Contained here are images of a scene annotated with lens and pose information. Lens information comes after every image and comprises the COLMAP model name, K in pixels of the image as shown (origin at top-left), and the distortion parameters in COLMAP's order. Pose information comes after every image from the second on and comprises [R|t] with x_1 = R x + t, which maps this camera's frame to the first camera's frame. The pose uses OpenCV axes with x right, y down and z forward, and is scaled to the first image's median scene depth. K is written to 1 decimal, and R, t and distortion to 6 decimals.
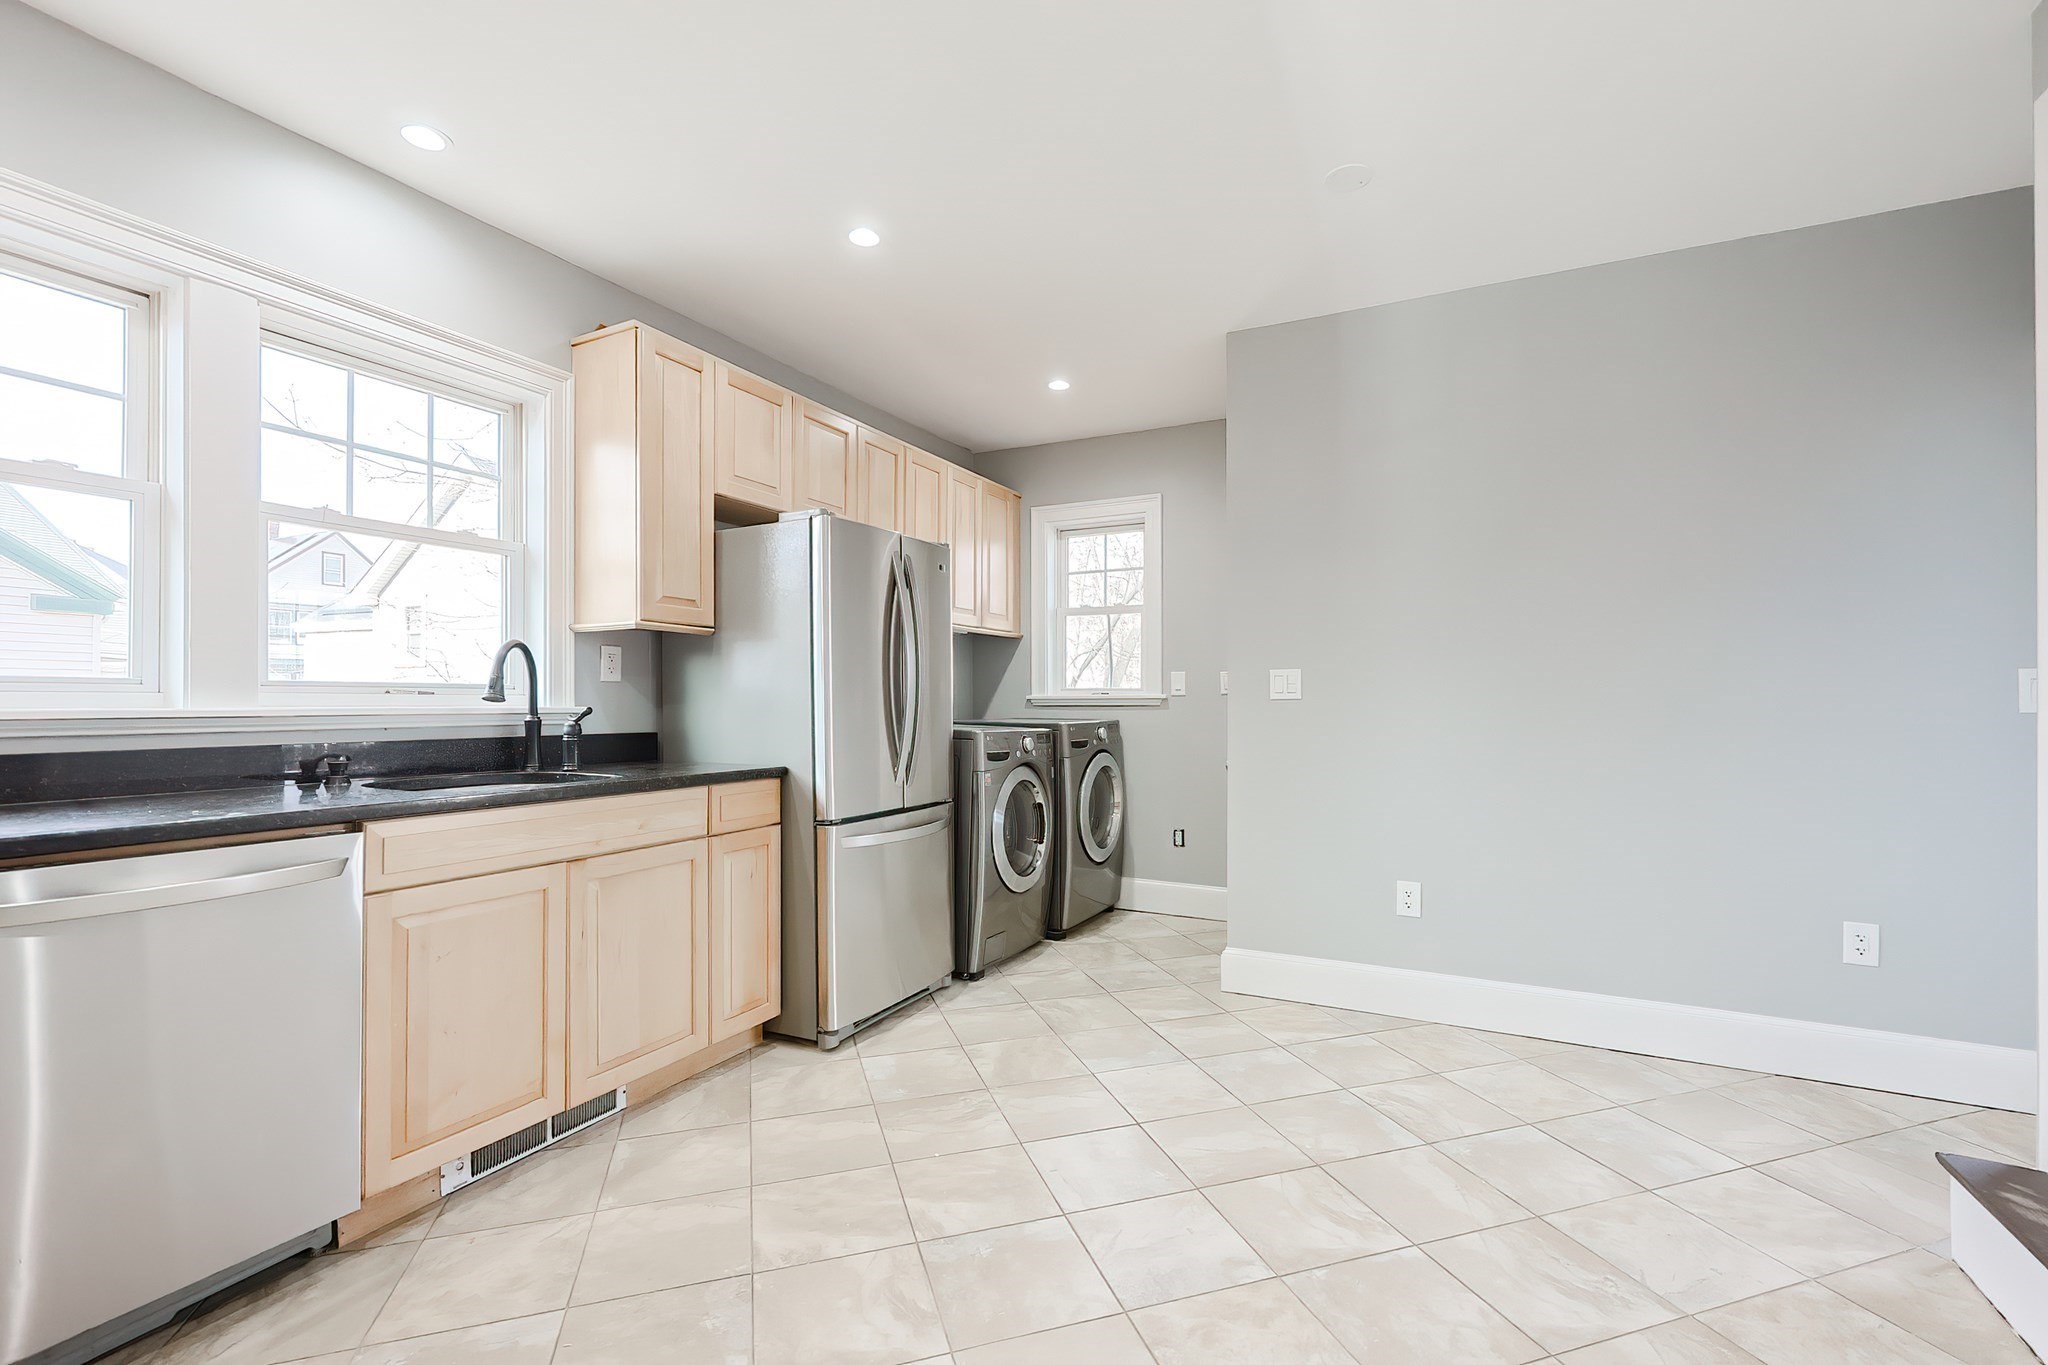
lens RADIAL K [[882.8, 0, 1036.2], [0, 882.8, 690.7], [0, 0, 1]] dist [0.000079, -0.000277]
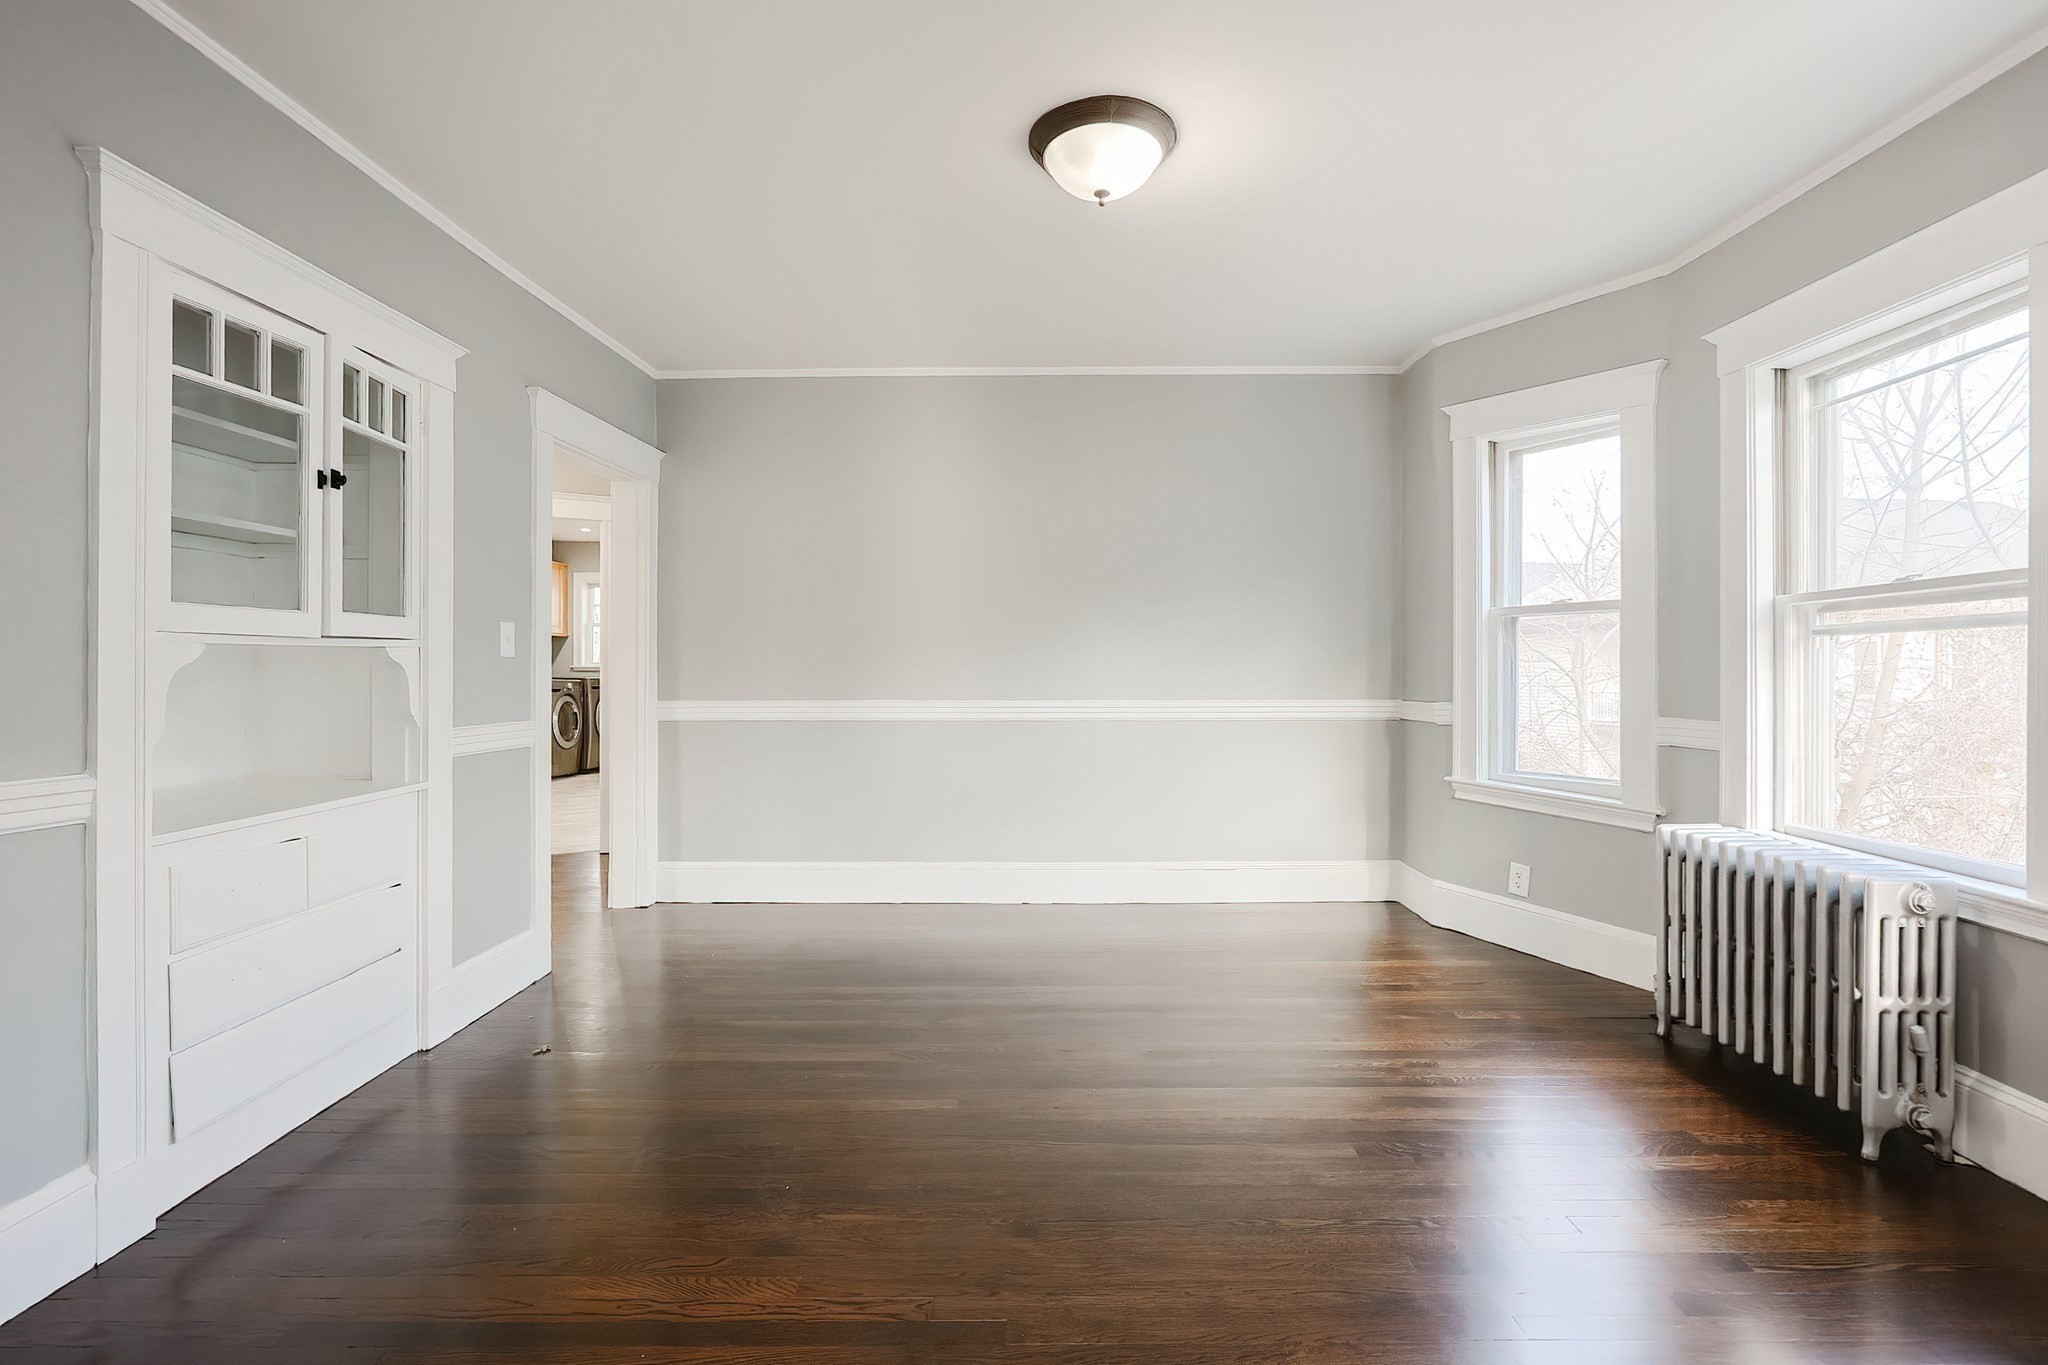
lens RADIAL K [[891.2, 0, 1033.9], [0, 891.2, 673.6], [0, 0, 1]] dist [0.000832, 0.000489]
pose [[0.898204, 0.003190, 0.439568, 0.084552], [-0.009345, 0.999886, 0.011841, -0.018771], [-0.439480, -0.014743, 0.898131, -2.446482]]
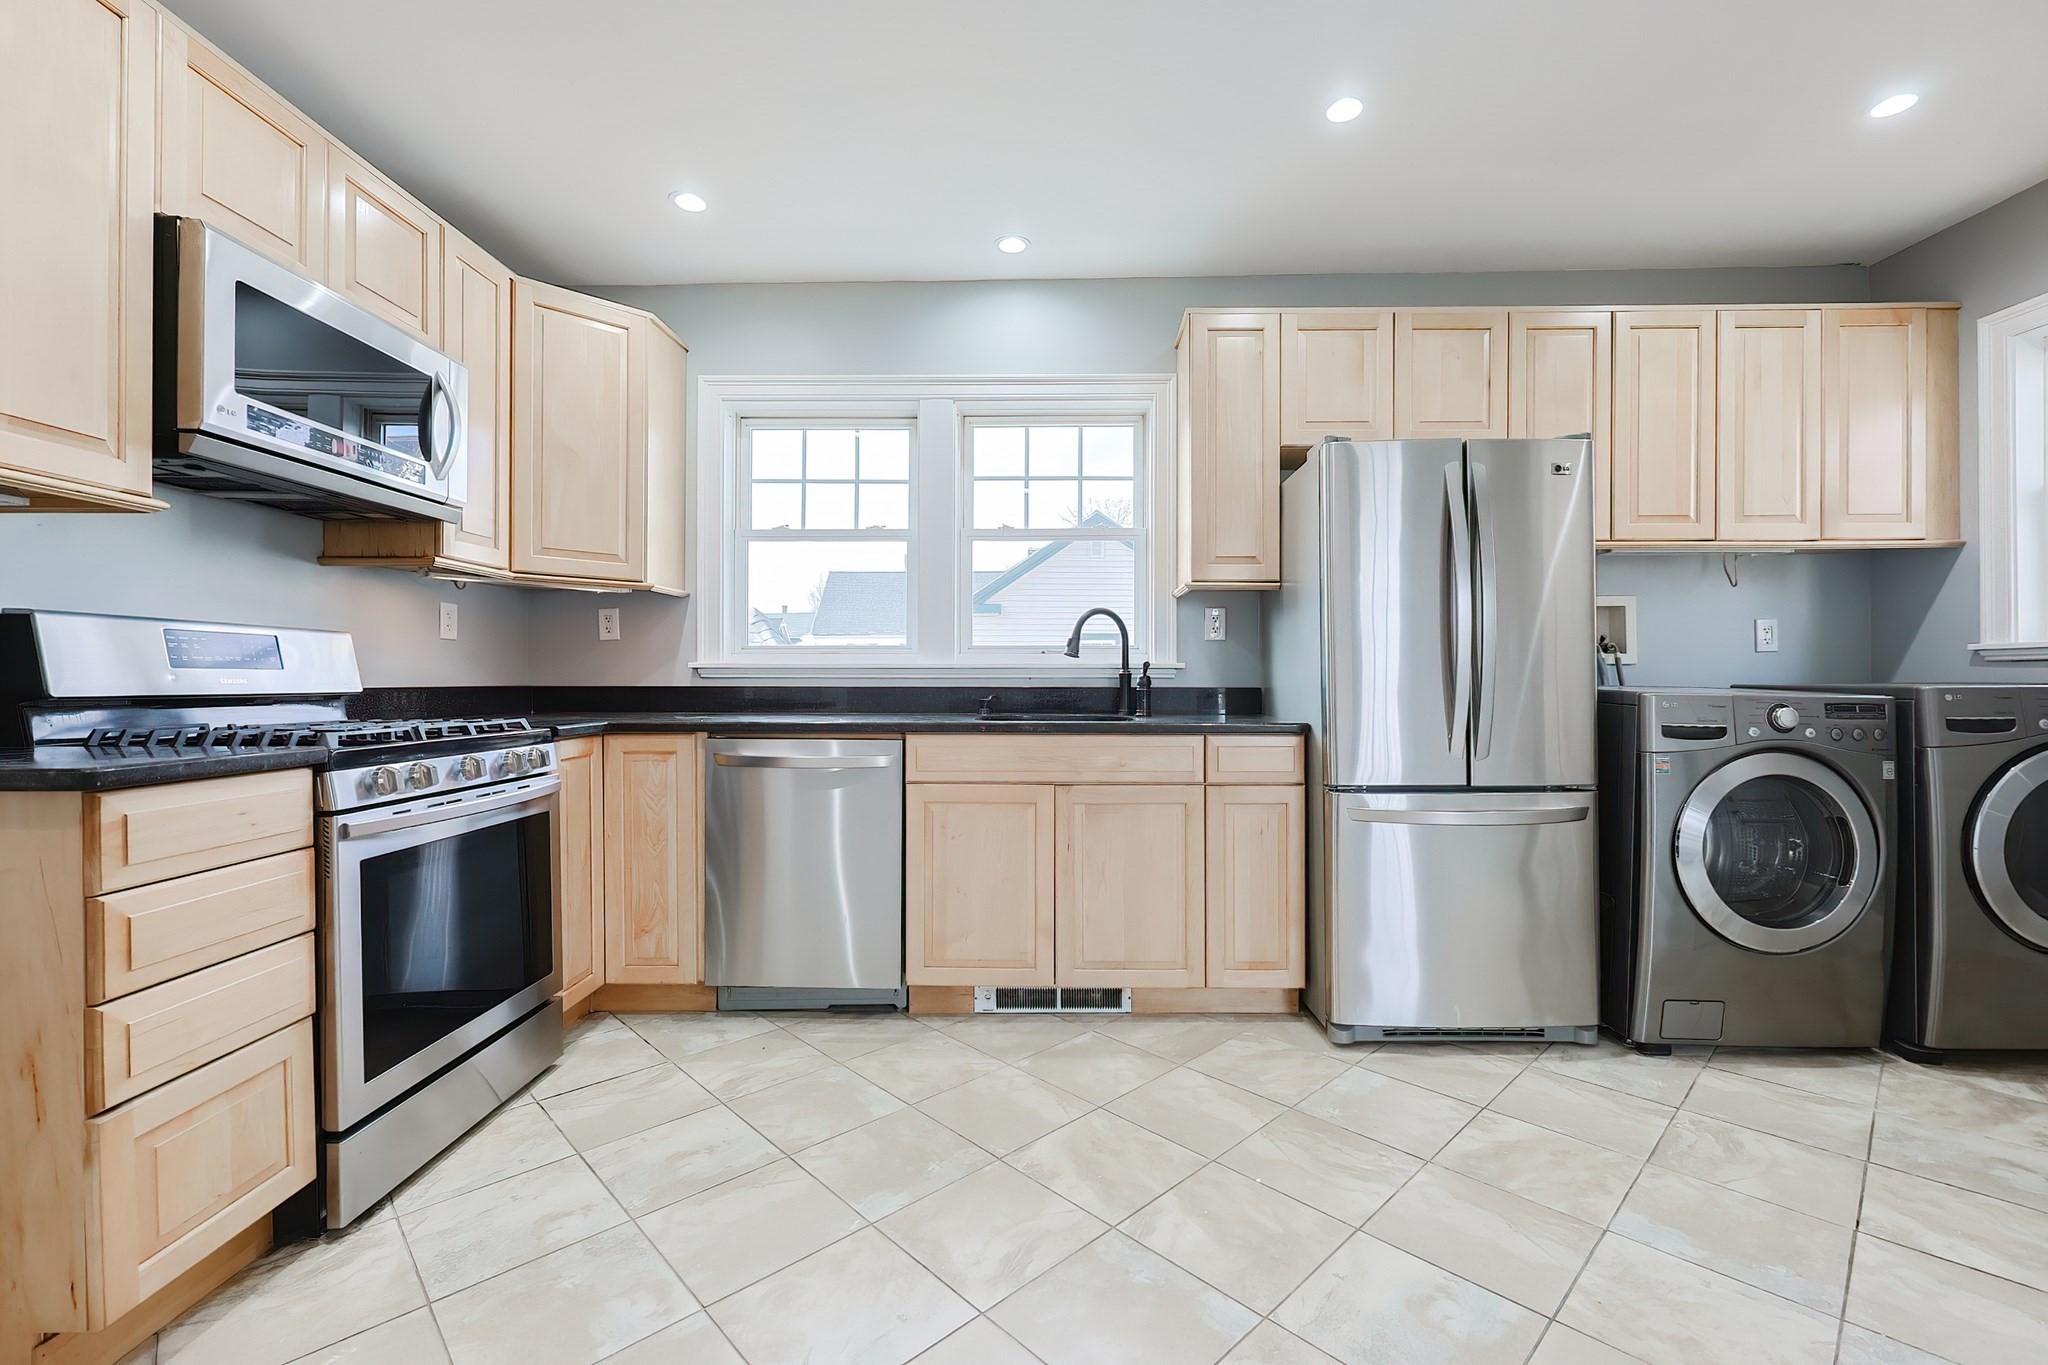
lens RADIAL K [[874.1, 0, 1046.9], [0, 874.1, 672.9], [0, 0, 1]] dist [-0.000520, -0.000199]
pose [[0.437267, -0.006042, -0.899311, 0.456221], [0.013758, 0.999905, -0.000029, 0.030929], [0.899227, -0.012360, 0.437309, 0.377124]]
